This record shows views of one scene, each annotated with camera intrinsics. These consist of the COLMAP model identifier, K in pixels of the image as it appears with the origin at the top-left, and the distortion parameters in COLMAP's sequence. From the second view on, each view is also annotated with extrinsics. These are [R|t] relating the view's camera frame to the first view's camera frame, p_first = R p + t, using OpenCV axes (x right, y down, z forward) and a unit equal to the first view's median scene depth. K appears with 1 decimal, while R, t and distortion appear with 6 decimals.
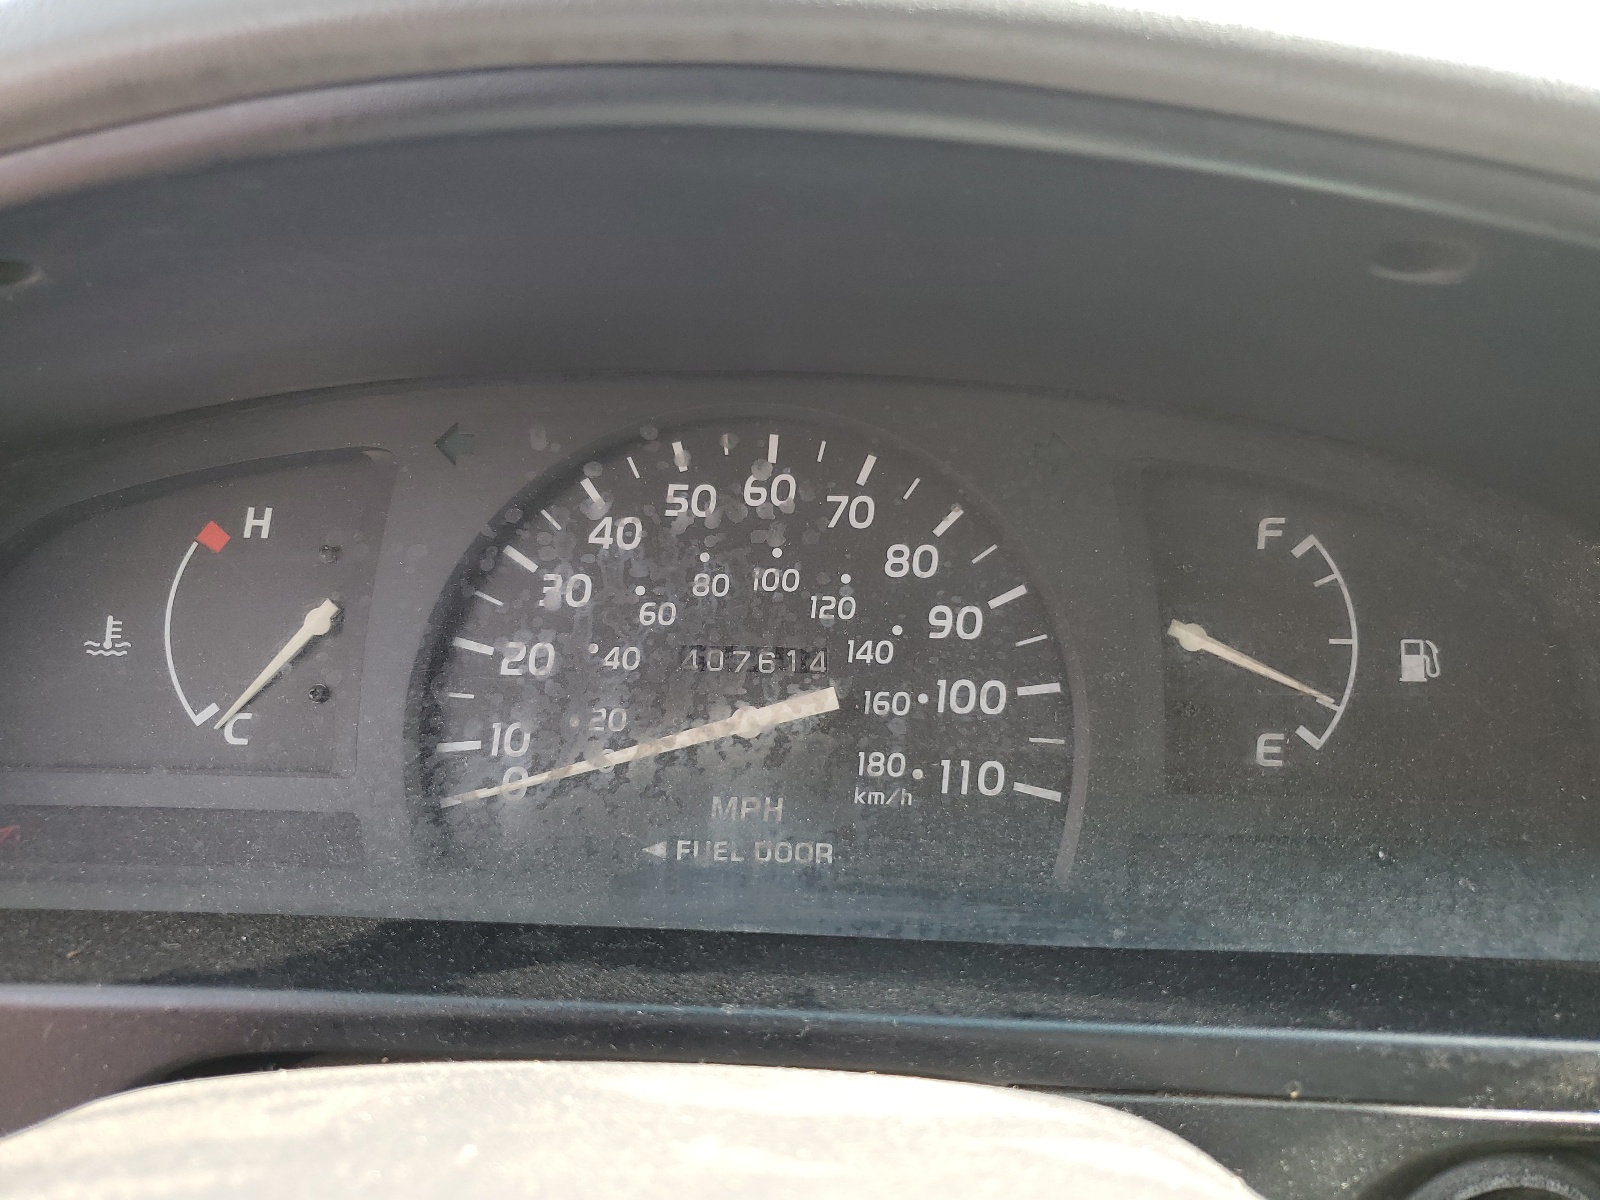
lens RADIAL K [[1224.8, 0, 833.9], [0, 1224.8, 600.9], [0, 0, 1]] dist [0.001720, 0.004143]
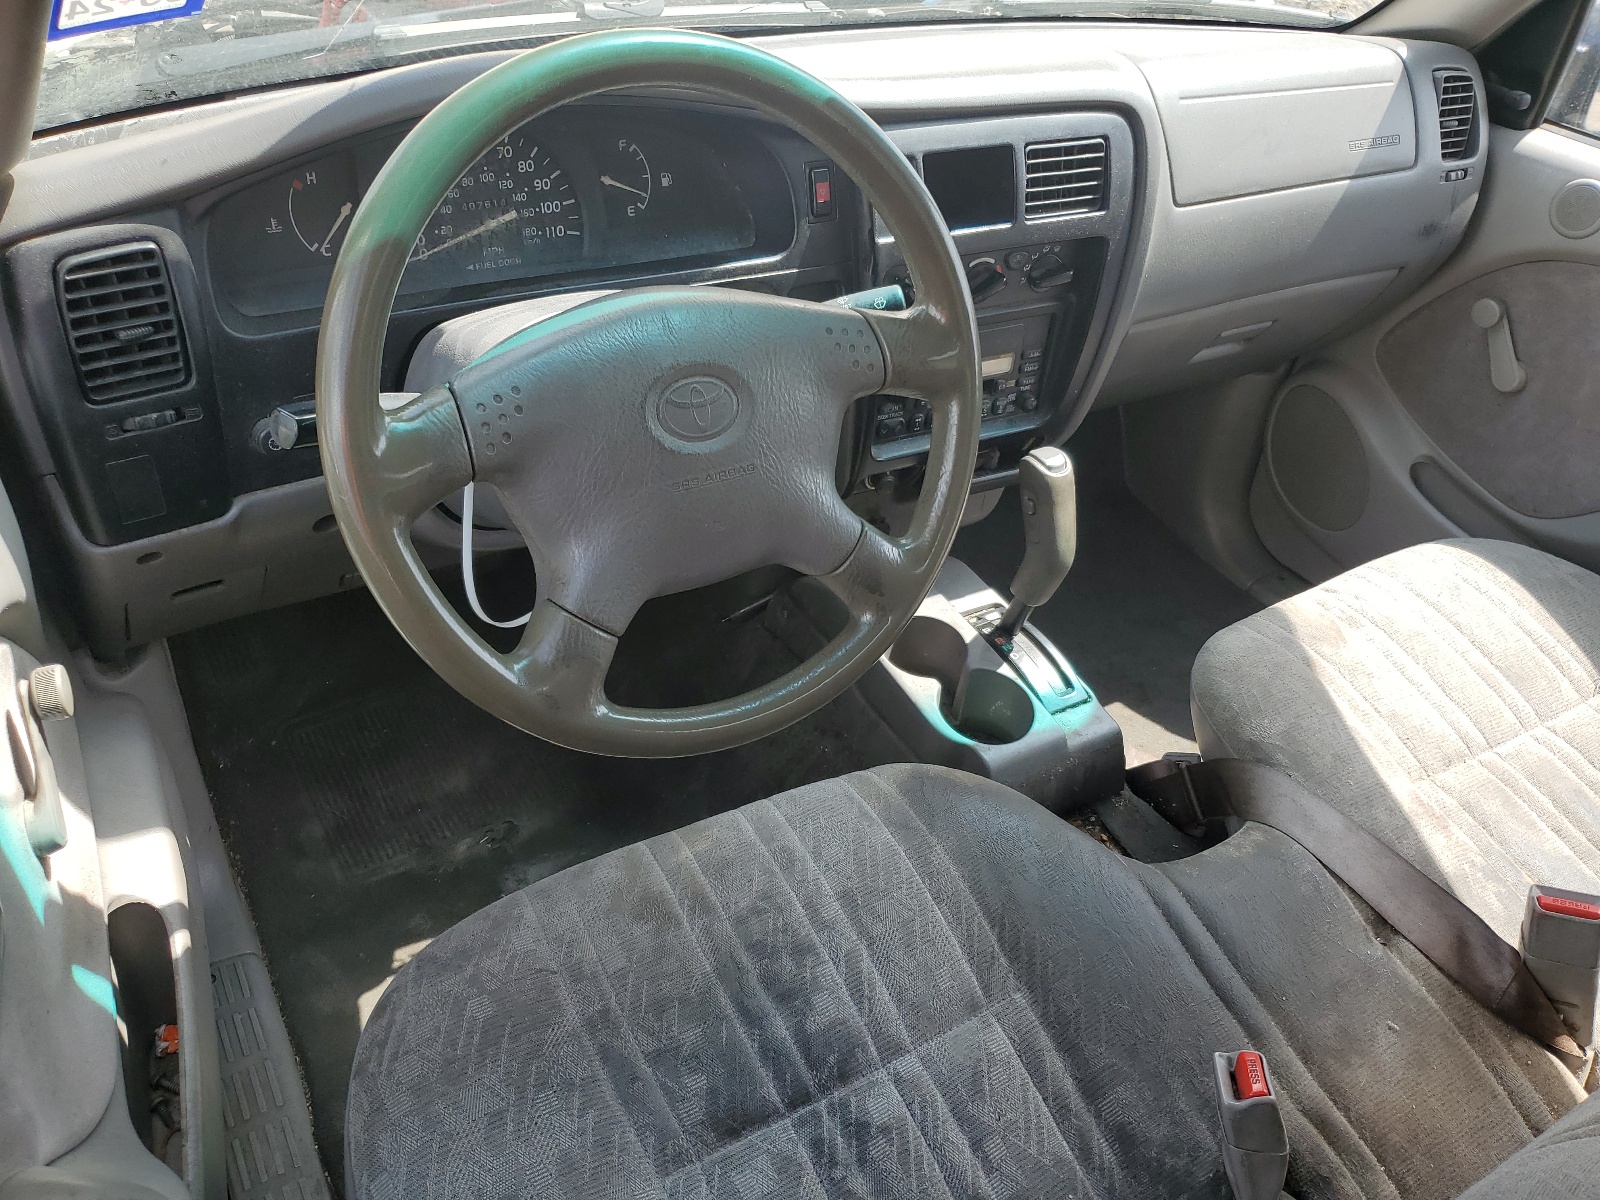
lens RADIAL K [[1224.8, 0, 833.9], [0, 1224.8, 600.9], [0, 0, 1]] dist [0.001720, 0.004143]
pose [[0.809932, -0.298938, 0.504625, -1.284905], [0.051503, 0.893290, 0.446519, -0.420221], [-0.584259, -0.335660, 0.738900, -2.319381]]
